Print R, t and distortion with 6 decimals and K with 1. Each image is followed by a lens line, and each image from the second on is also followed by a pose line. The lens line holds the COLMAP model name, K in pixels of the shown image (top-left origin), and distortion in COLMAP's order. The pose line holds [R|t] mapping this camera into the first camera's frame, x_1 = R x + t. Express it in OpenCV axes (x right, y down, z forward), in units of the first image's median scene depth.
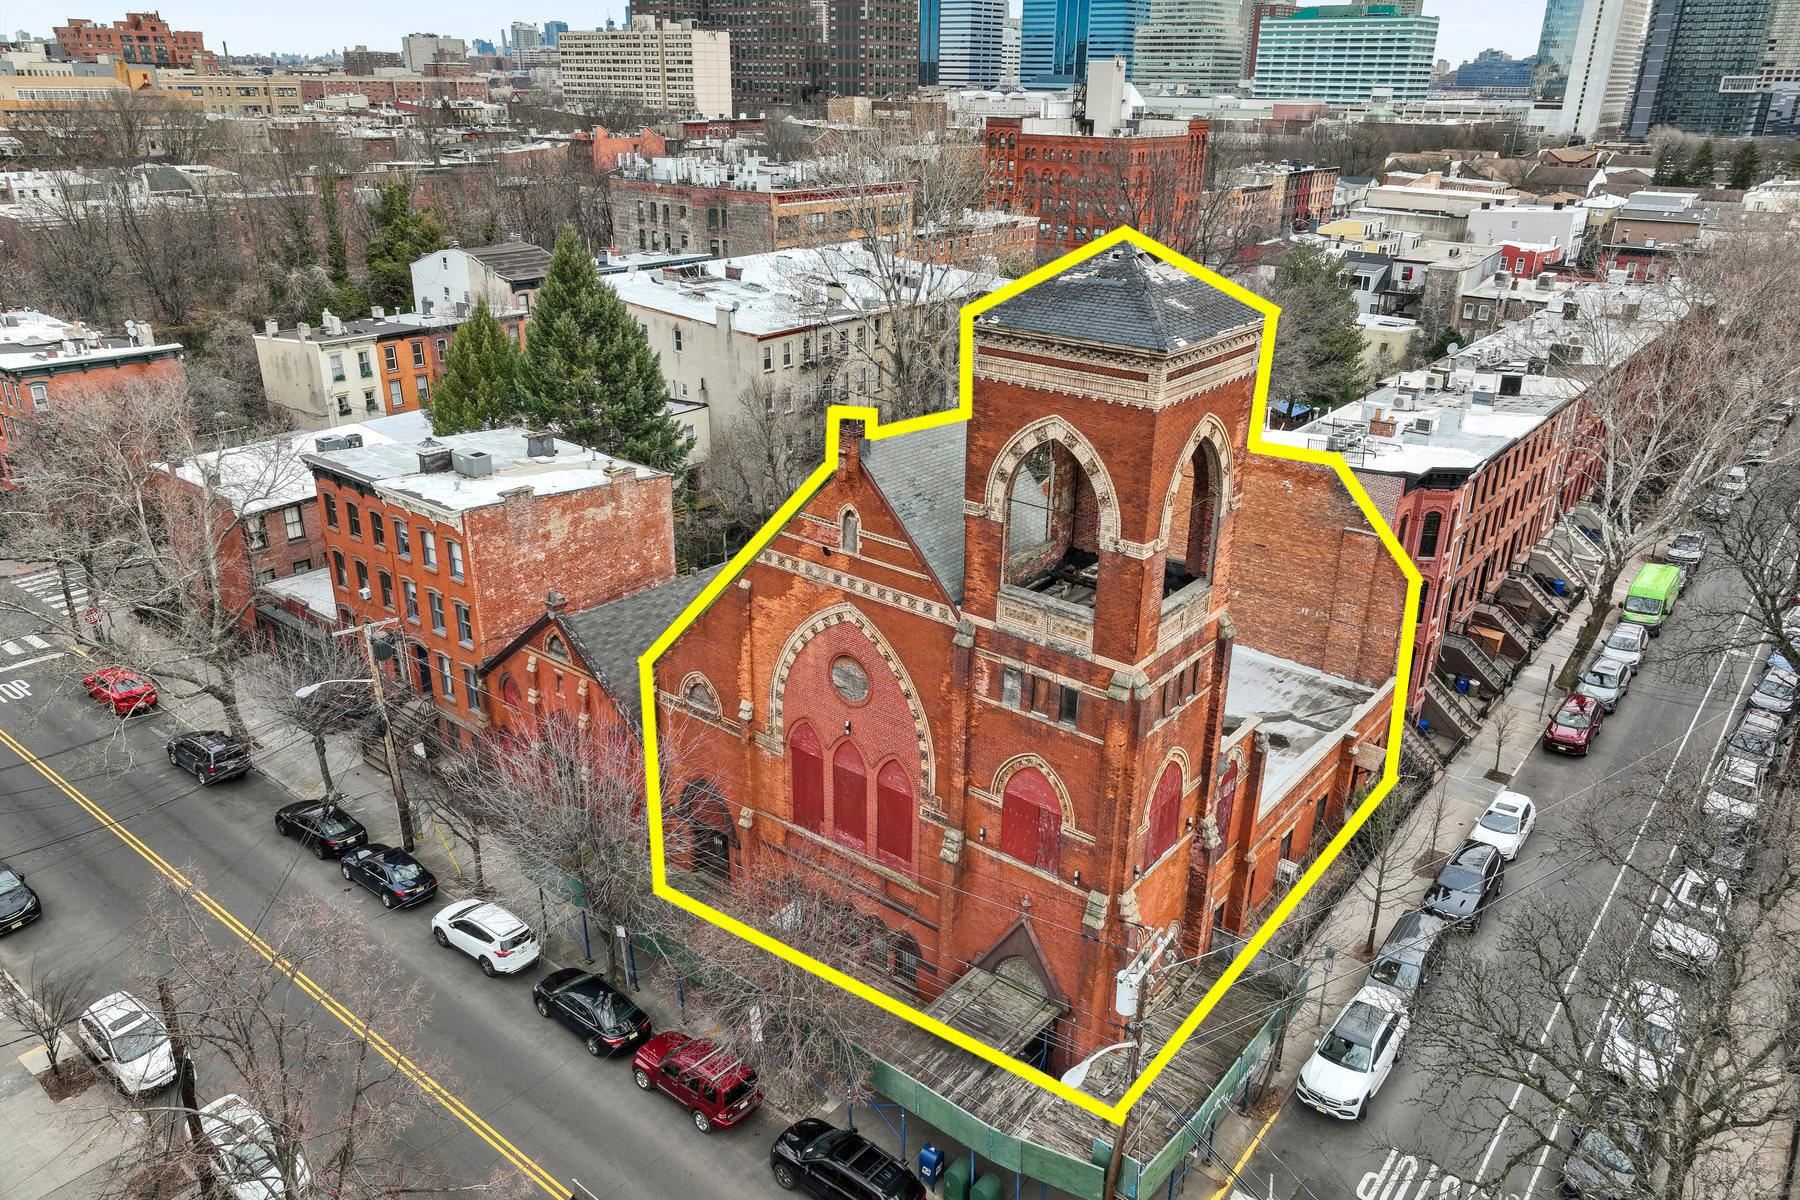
lens RADIAL K [[1296.2, 0, 900.0], [0, 1296.2, 600.0], [0, 0, 1]] dist [-0.010764, 0.021264]
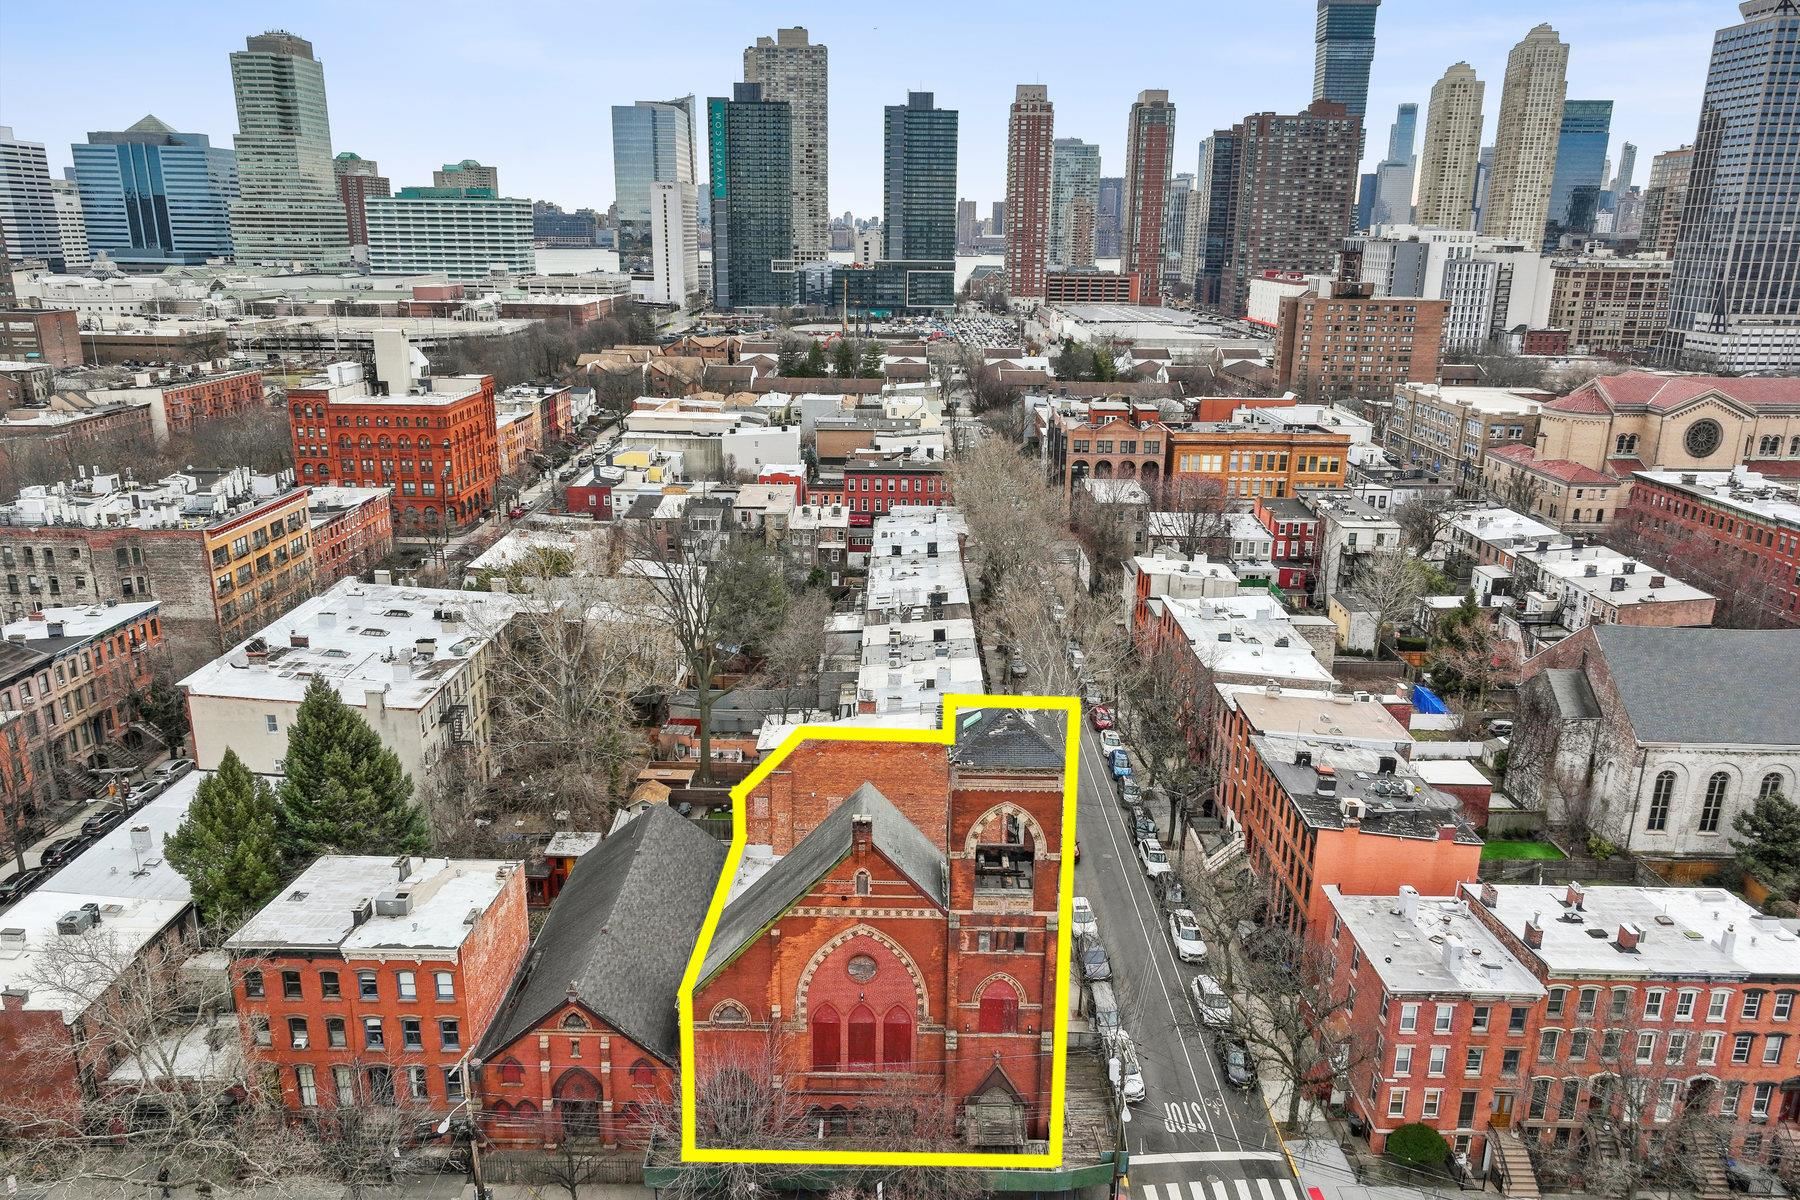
lens RADIAL K [[1277.3, 0, 938.1], [0, 1277.3, 592.2], [0, 0, 1]] dist [0.000456, 0.023491]
pose [[0.769623, -0.171747, 0.614966, -0.876081], [0.231818, 0.972583, -0.018496, -0.349739], [-0.594929, 0.156795, 0.788337, -0.419923]]
